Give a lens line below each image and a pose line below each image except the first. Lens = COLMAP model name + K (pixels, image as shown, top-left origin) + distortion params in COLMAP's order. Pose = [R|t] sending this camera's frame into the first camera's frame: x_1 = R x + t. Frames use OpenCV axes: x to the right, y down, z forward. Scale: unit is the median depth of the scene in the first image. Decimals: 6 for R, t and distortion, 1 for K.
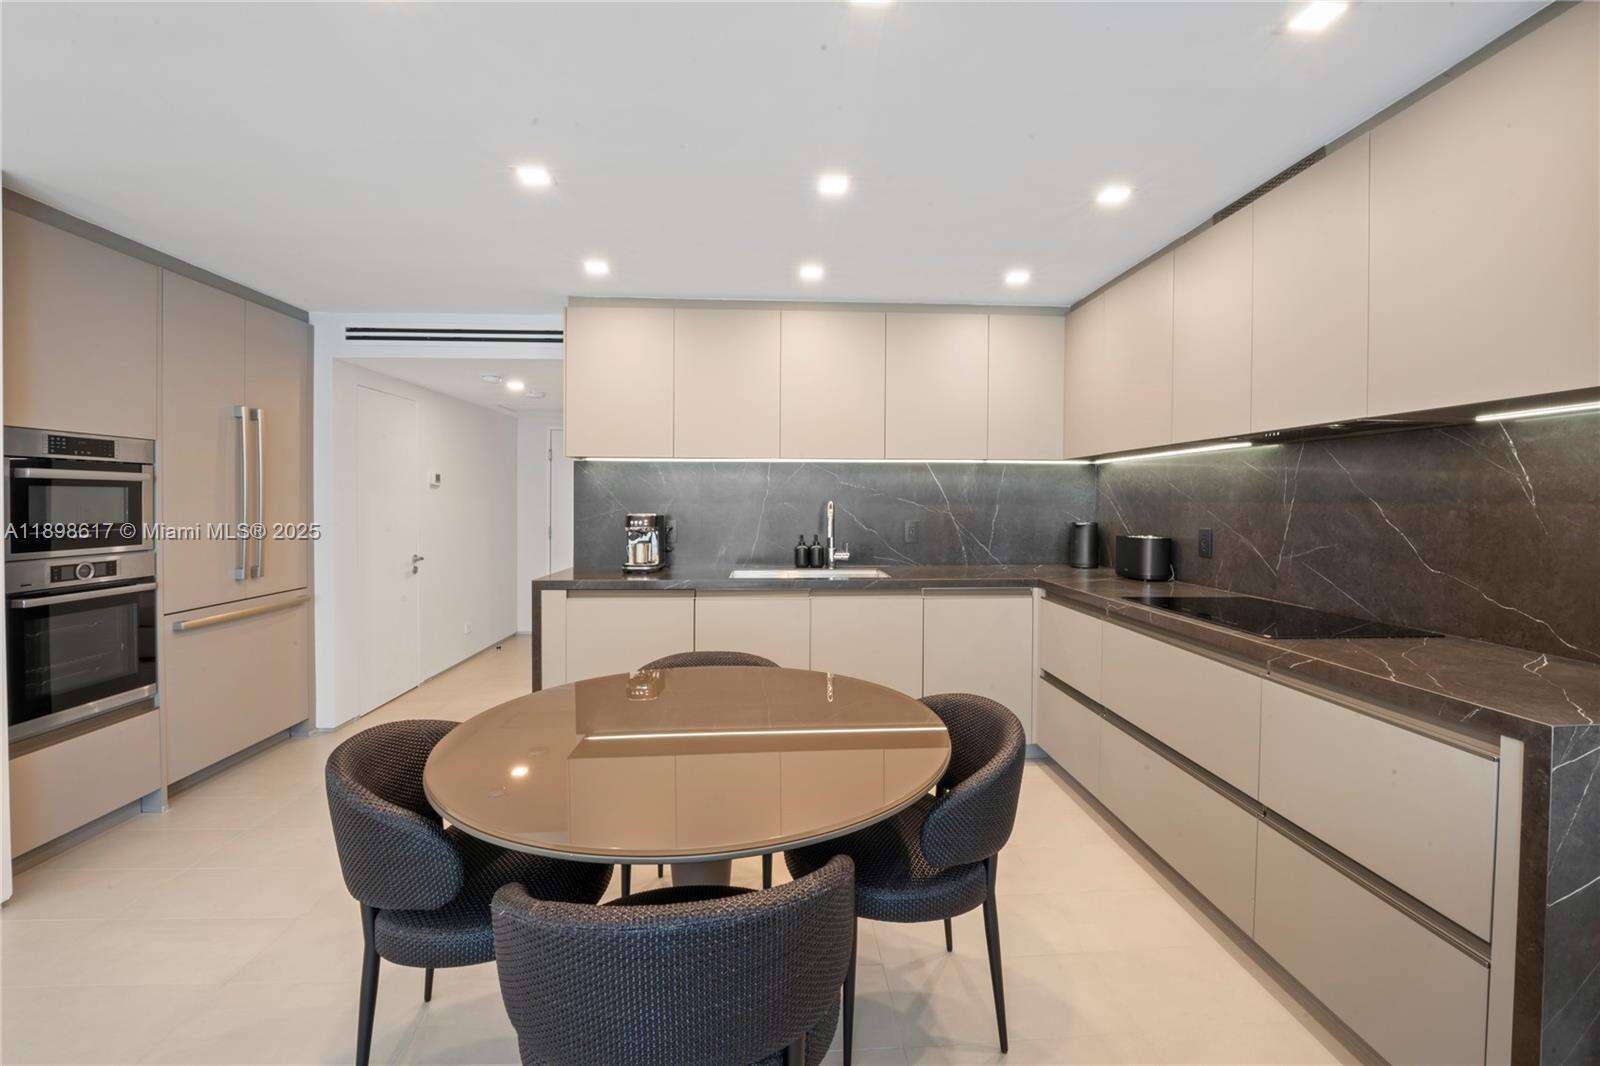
lens RADIAL K [[681.0, 0, 802.3], [0, 681.0, 502.3], [0, 0, 1]] dist [-0.026355, 0.000074]
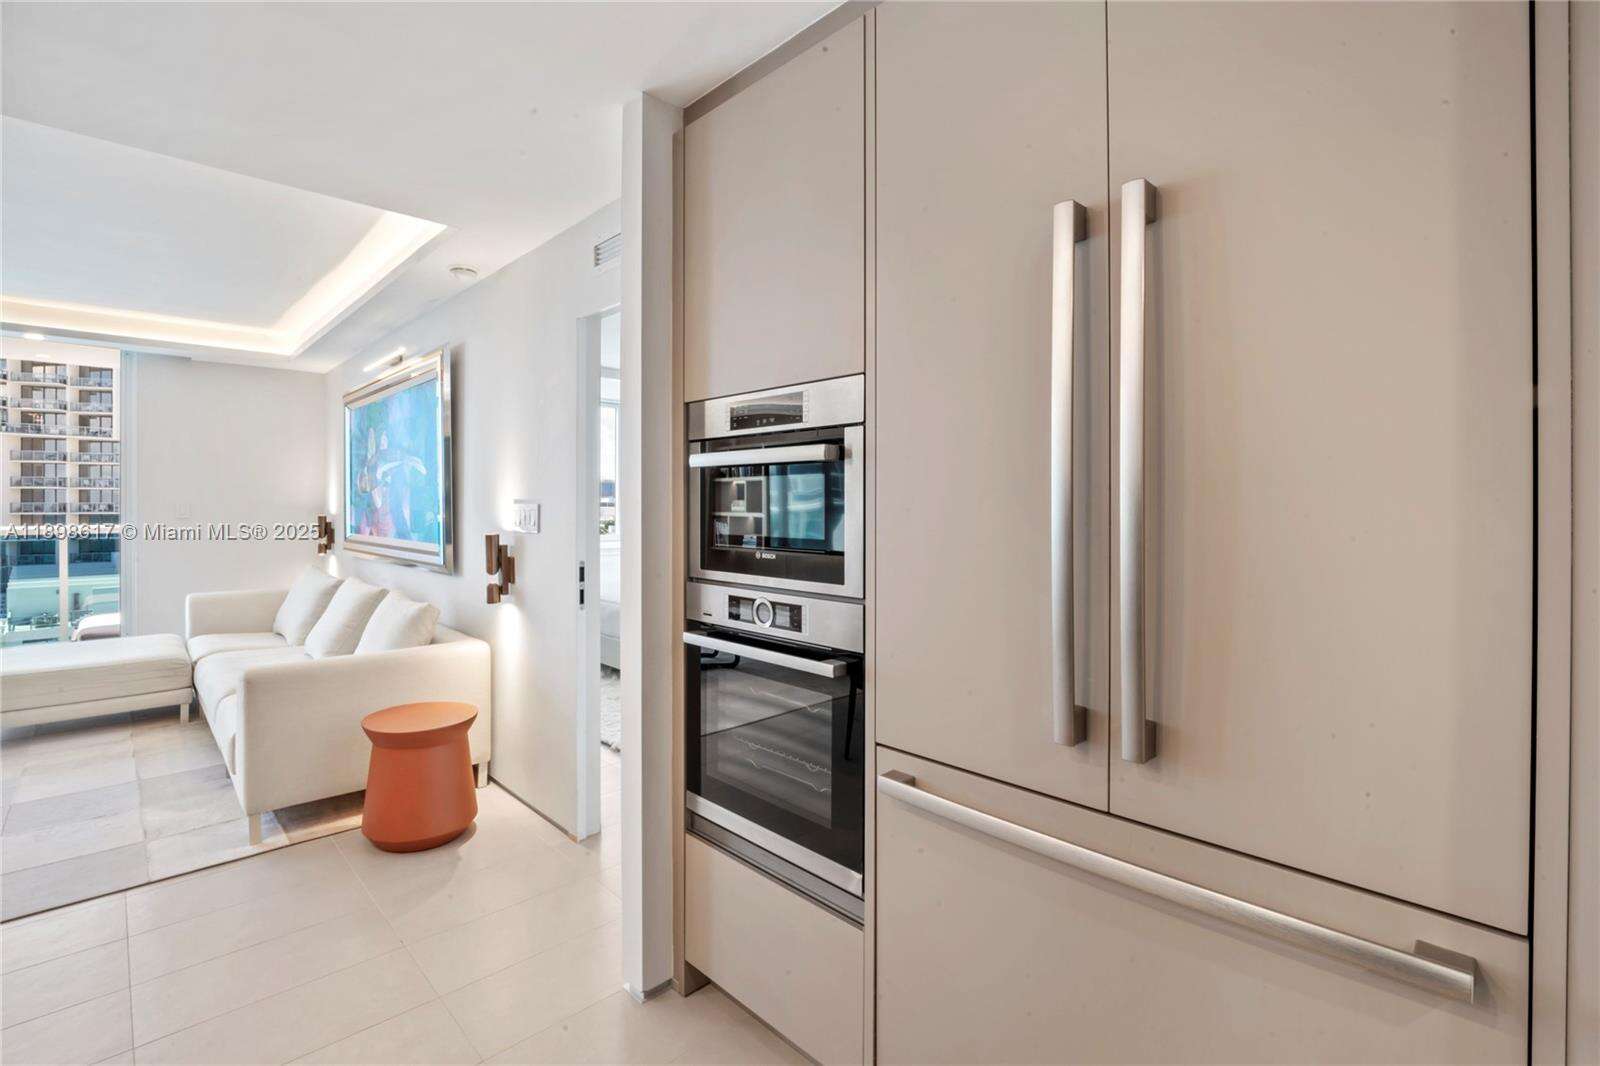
lens RADIAL K [[717.9, 0, 818.4], [0, 717.9, 507.5], [0, 0, 1]] dist [-0.031228, -0.000008]
pose [[-0.741003, -0.001902, -0.671499, -0.511917], [-0.009126, 0.999932, 0.007239, 0.000365], [0.671440, 0.011492, -0.740970, 1.163229]]
